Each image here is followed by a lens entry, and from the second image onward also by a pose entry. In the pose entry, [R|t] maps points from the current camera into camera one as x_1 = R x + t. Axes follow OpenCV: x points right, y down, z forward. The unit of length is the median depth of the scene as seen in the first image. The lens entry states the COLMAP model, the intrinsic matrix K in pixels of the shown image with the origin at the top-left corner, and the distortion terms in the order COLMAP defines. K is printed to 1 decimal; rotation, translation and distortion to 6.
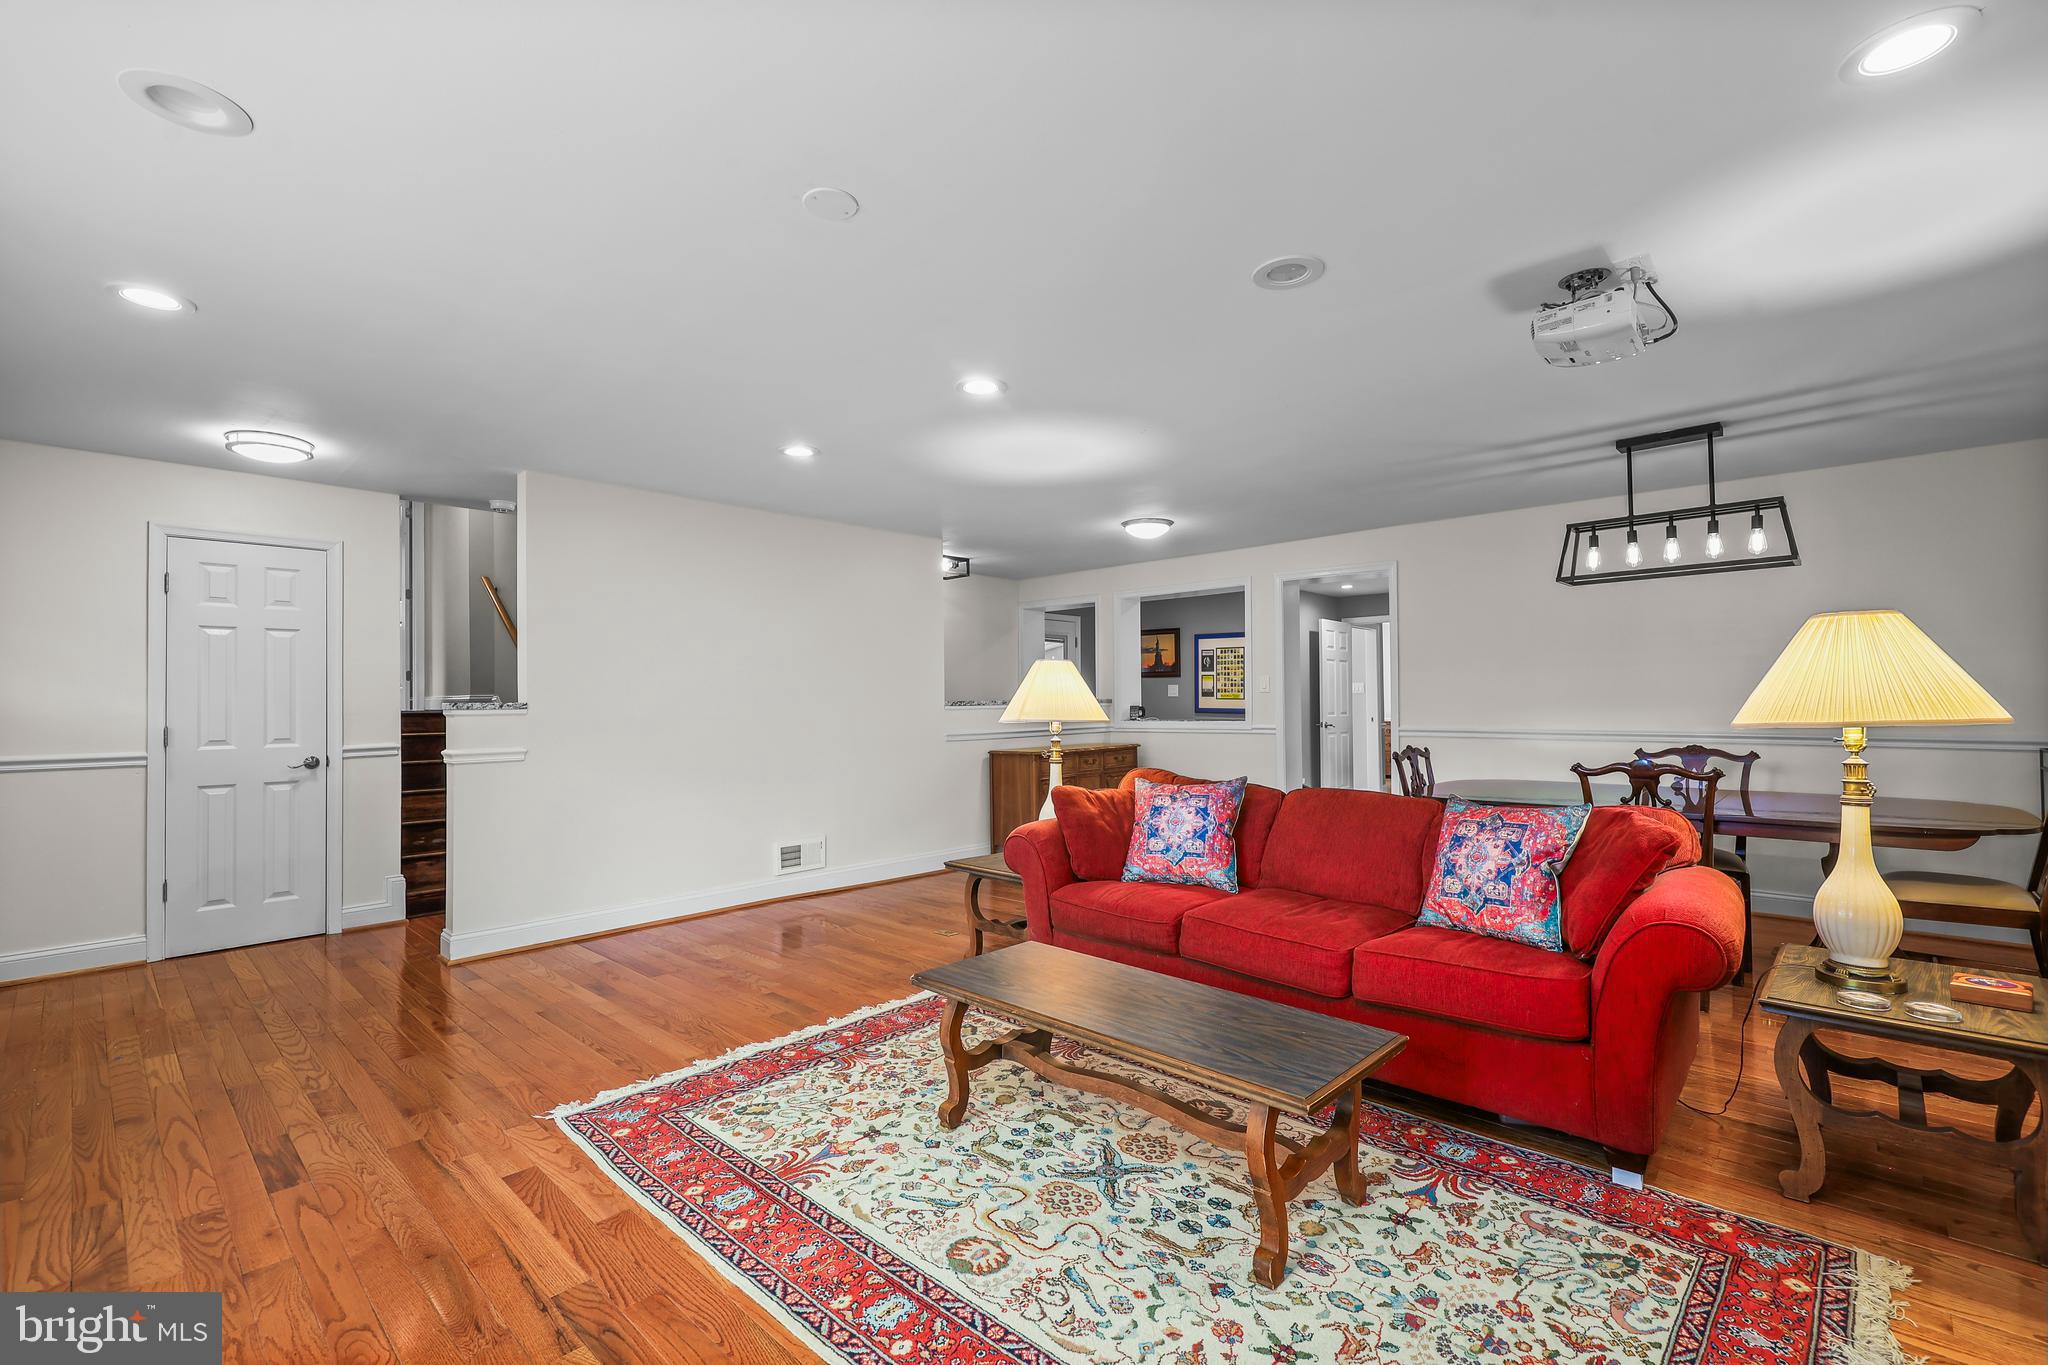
lens RADIAL K [[899.5, 0, 1034.5], [0, 899.5, 694.6], [0, 0, 1]] dist [-0.004026, -0.011247]
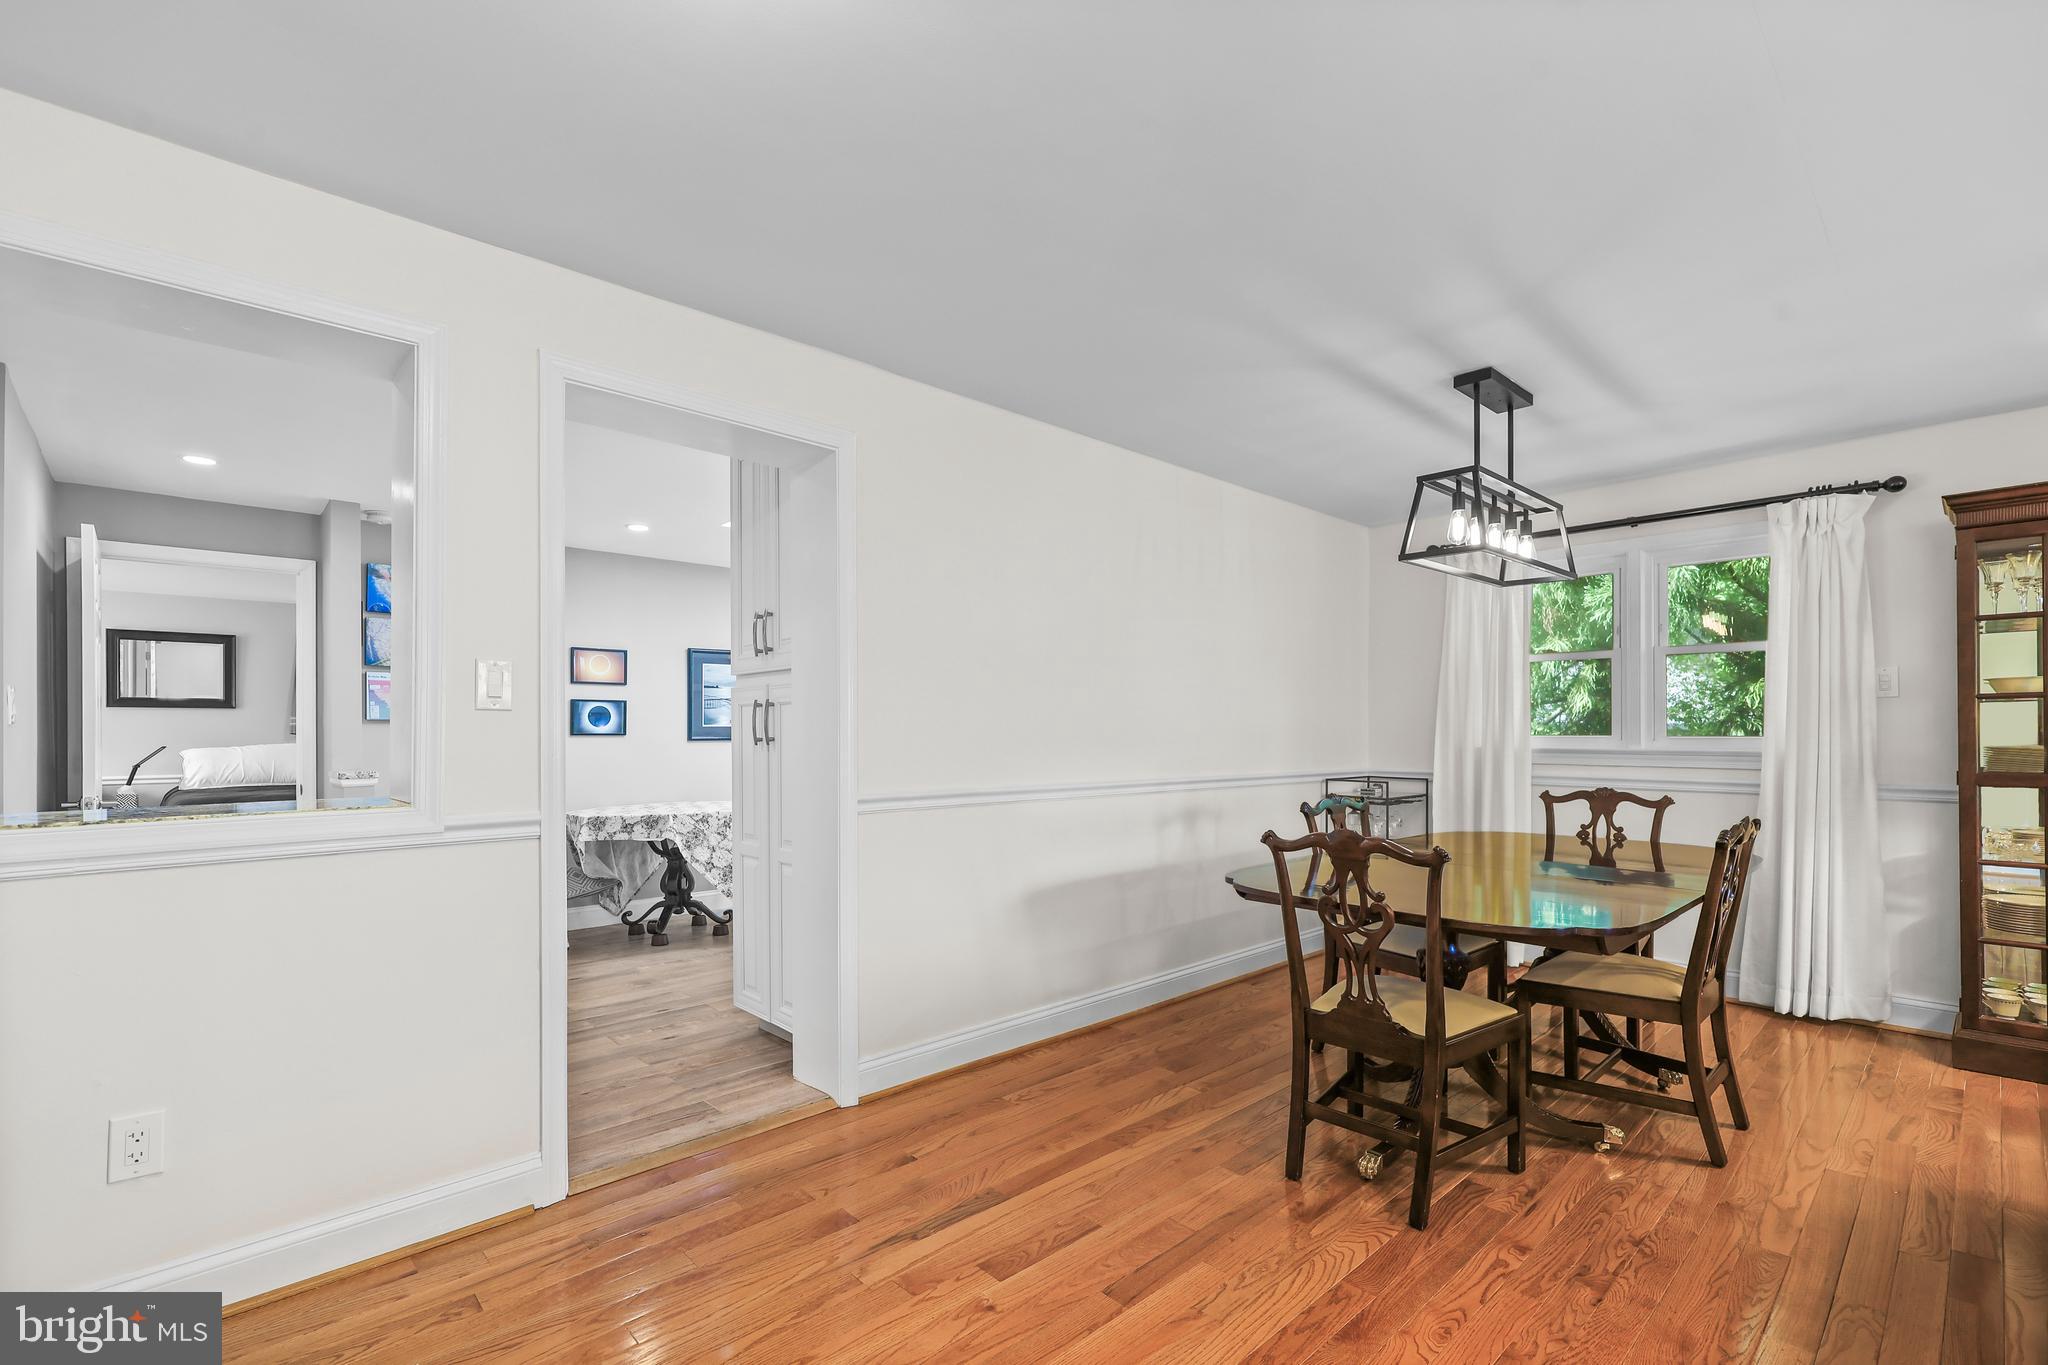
lens RADIAL K [[899.5, 0, 1034.5], [0, 899.5, 694.6], [0, 0, 1]] dist [-0.004026, -0.011247]
pose [[0.058395, 0.043602, 0.997341, -0.125912], [0.000938, 0.999043, -0.043731, 0.008019], [-0.998293, 0.003489, 0.058298, 2.018683]]
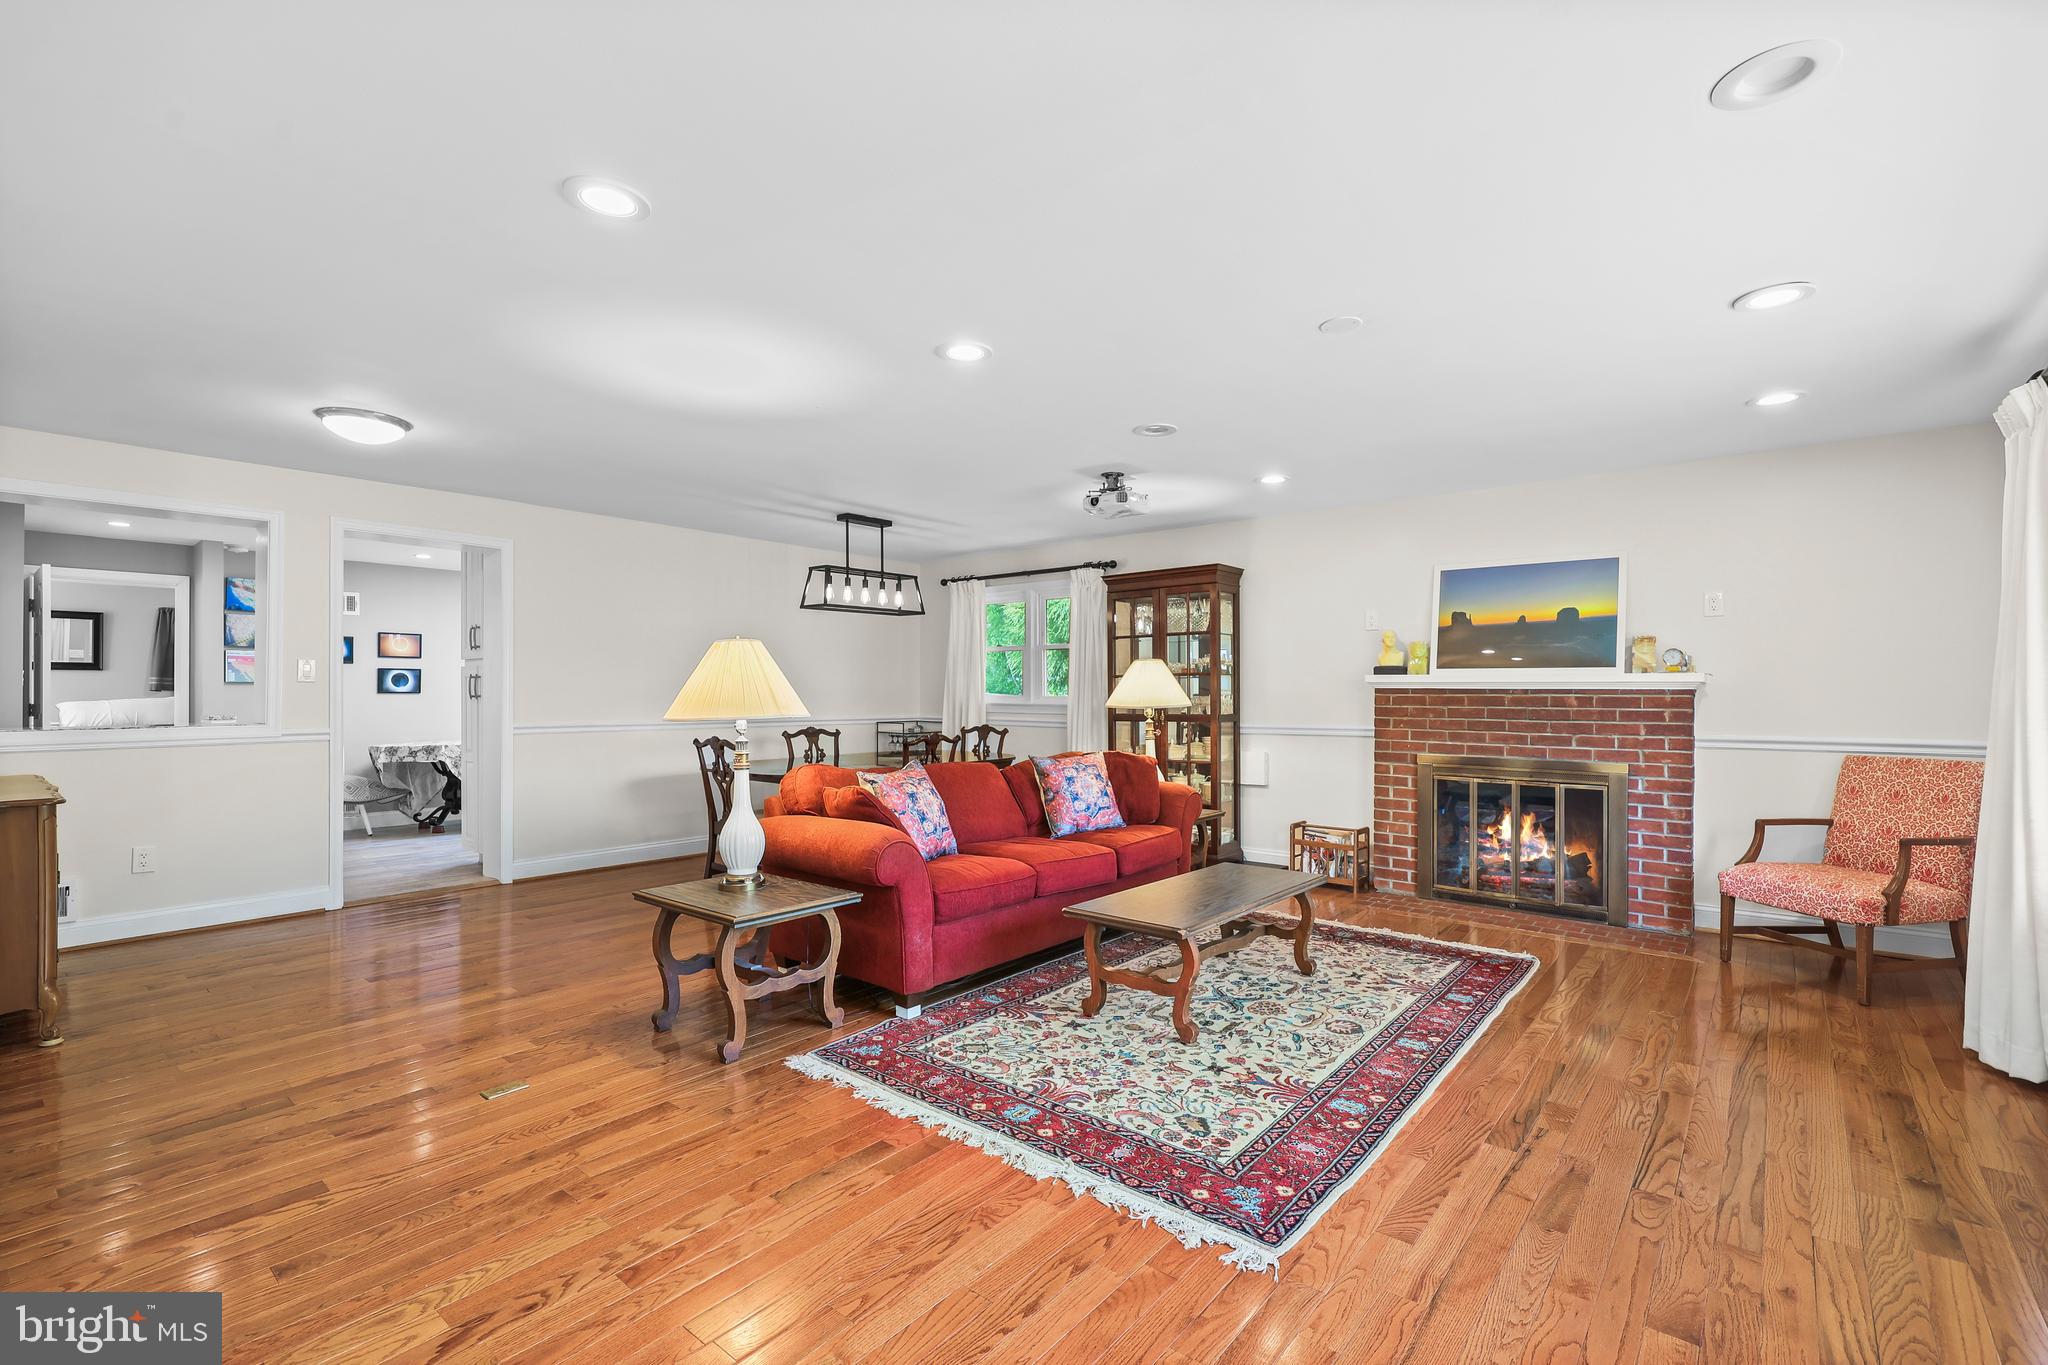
lens RADIAL K [[899.5, 0, 1034.5], [0, 899.5, 694.6], [0, 0, 1]] dist [-0.004026, -0.011247]
pose [[-0.055971, 0.003923, 0.998425, -1.210938], [-0.006352, 0.999971, -0.004286, 0.013993], [-0.998412, -0.006581, -0.055944, 1.191479]]
